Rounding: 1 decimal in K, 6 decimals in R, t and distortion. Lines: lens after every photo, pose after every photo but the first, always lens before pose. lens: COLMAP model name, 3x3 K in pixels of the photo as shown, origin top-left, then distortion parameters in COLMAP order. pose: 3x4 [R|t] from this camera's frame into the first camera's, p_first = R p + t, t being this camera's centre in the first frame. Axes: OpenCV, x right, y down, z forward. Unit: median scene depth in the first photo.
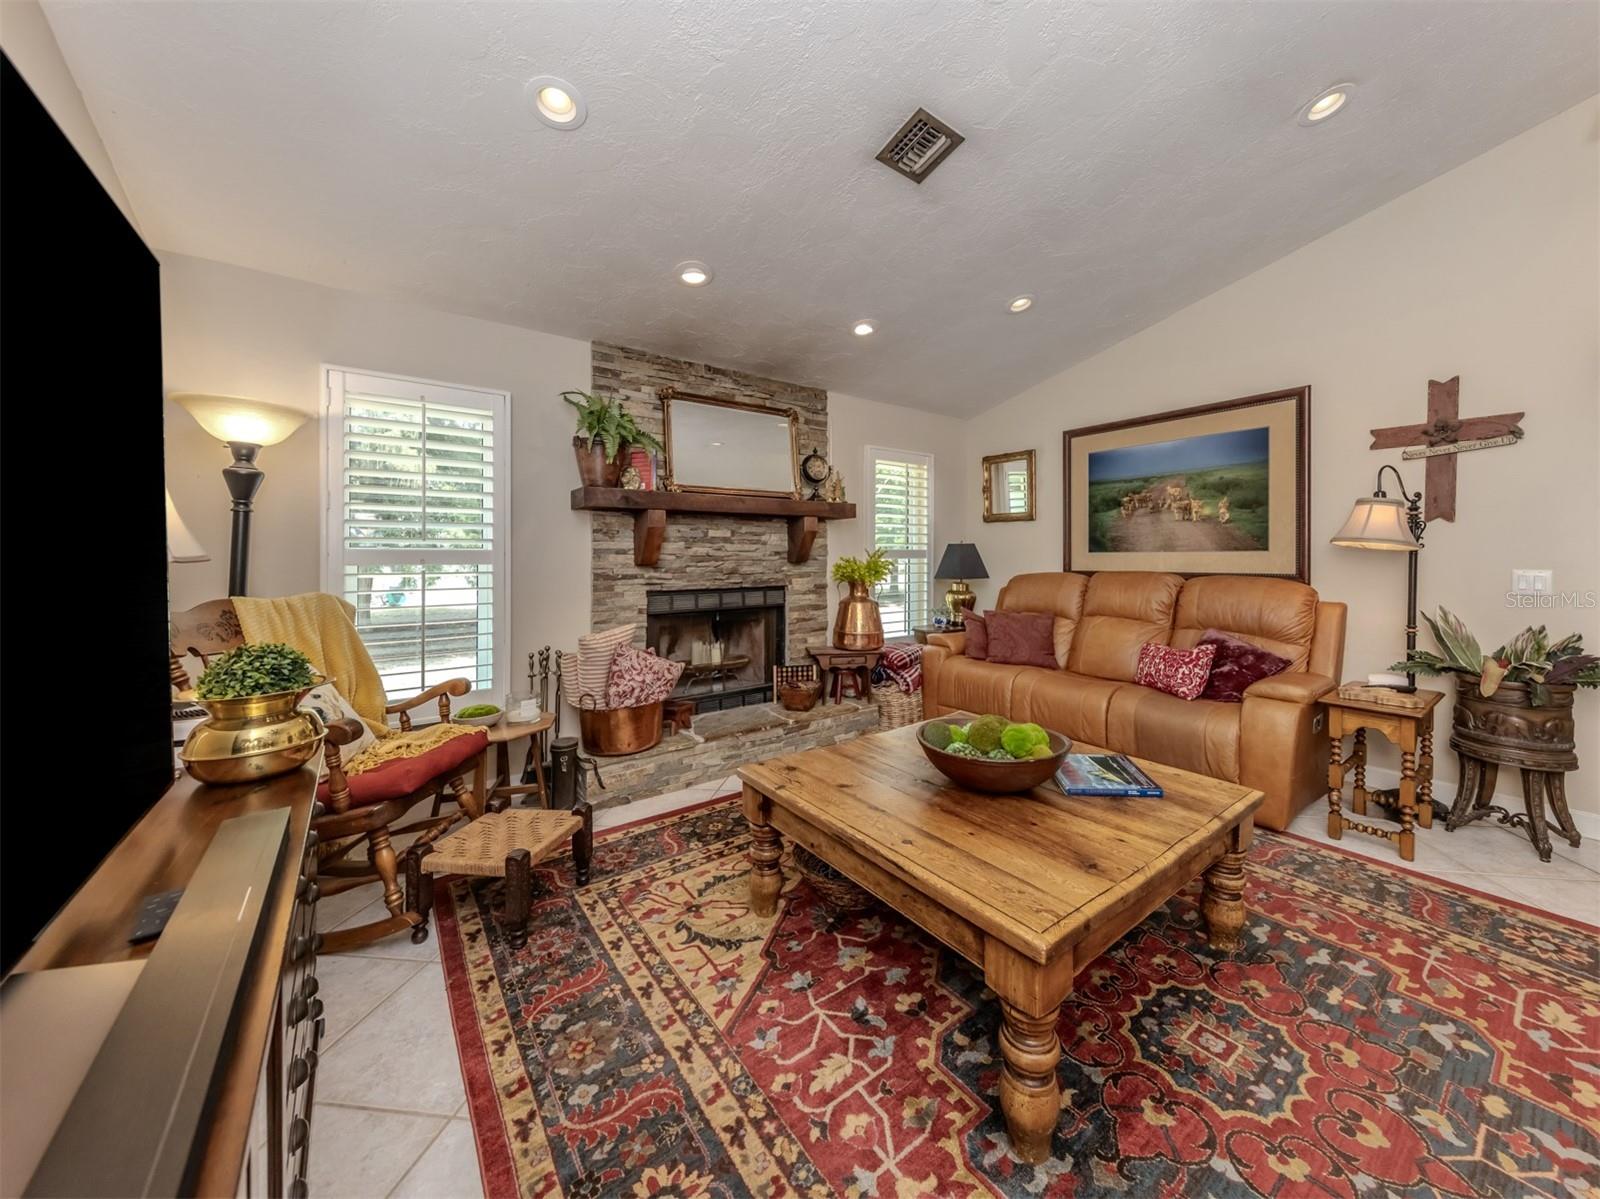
lens RADIAL K [[619.6, 0, 846.8], [0, 619.6, 570.9], [0, 0, 1]] dist [0.004273, -0.000689]
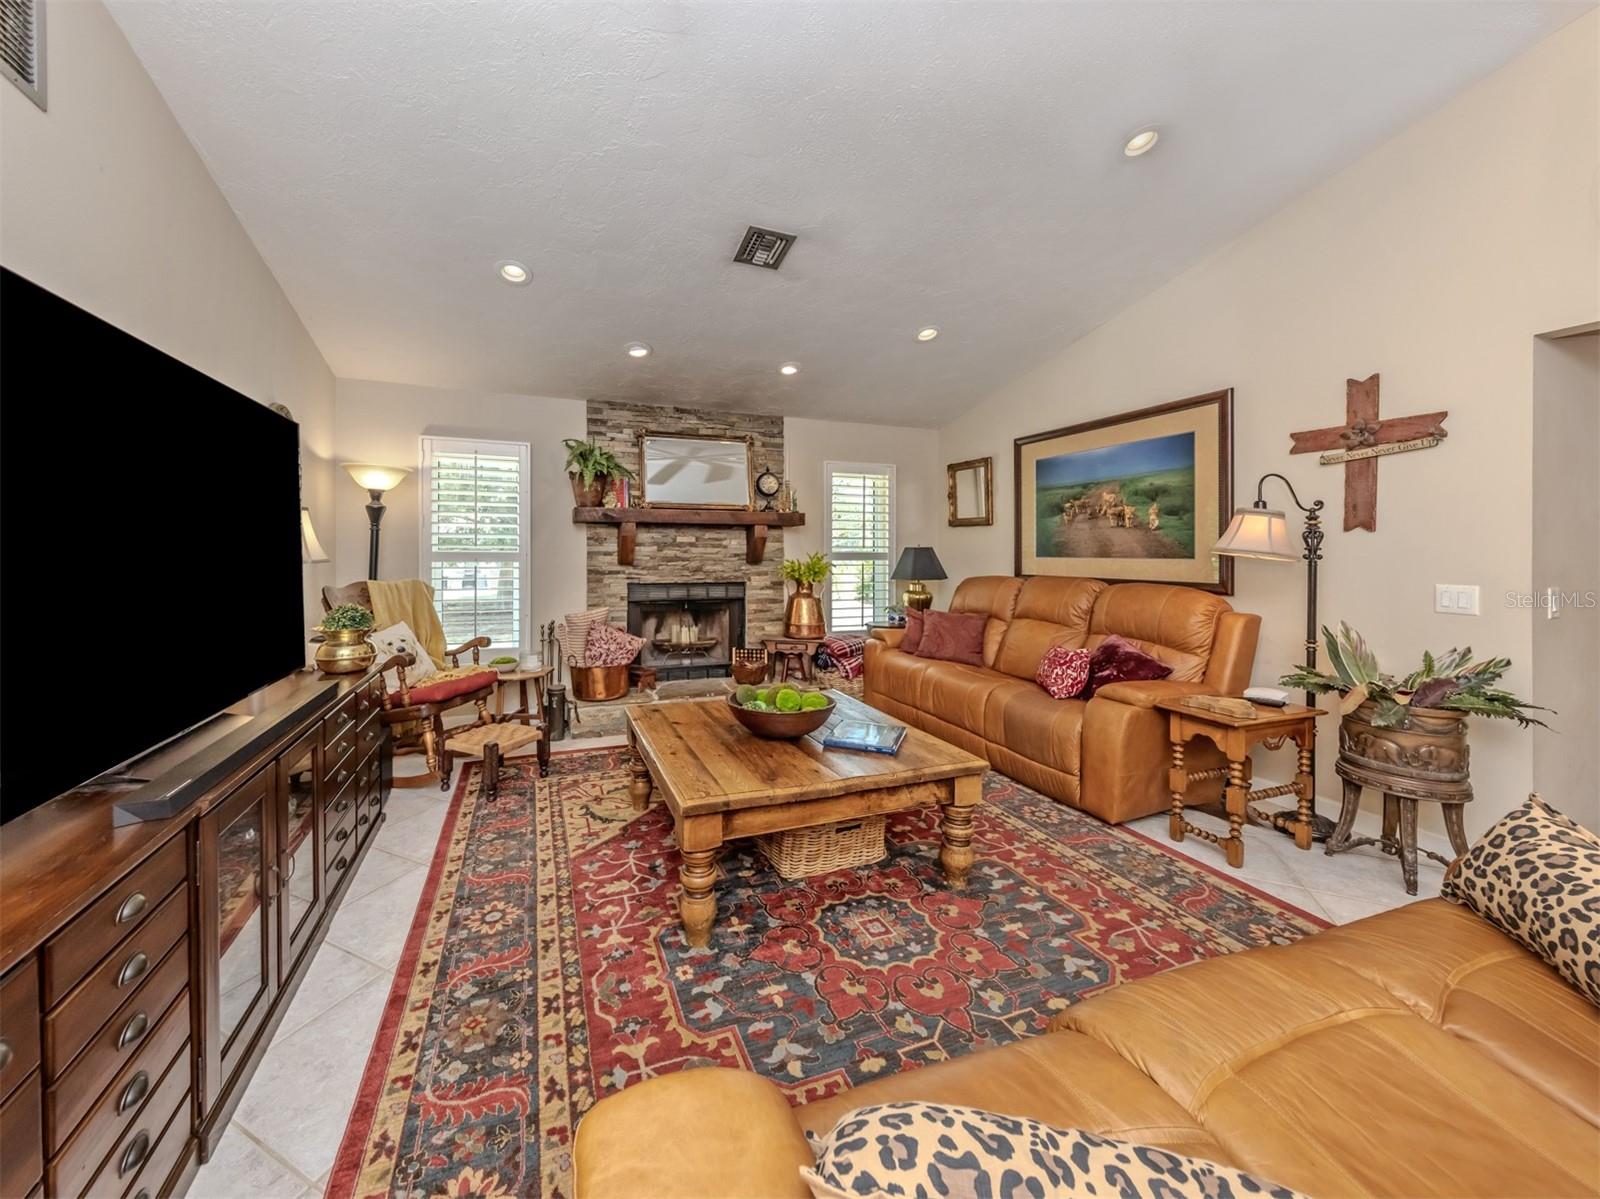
lens RADIAL K [[619.6, 0, 734.9], [0, 619.6, 576.4], [0, 0, 1]] dist [0.004273, -0.000689]
pose [[0.940812, 0.022261, -0.338197, 0.376658], [-0.016763, 0.999676, 0.019168, -0.012836], [0.338514, -0.012364, 0.940880, -0.185296]]
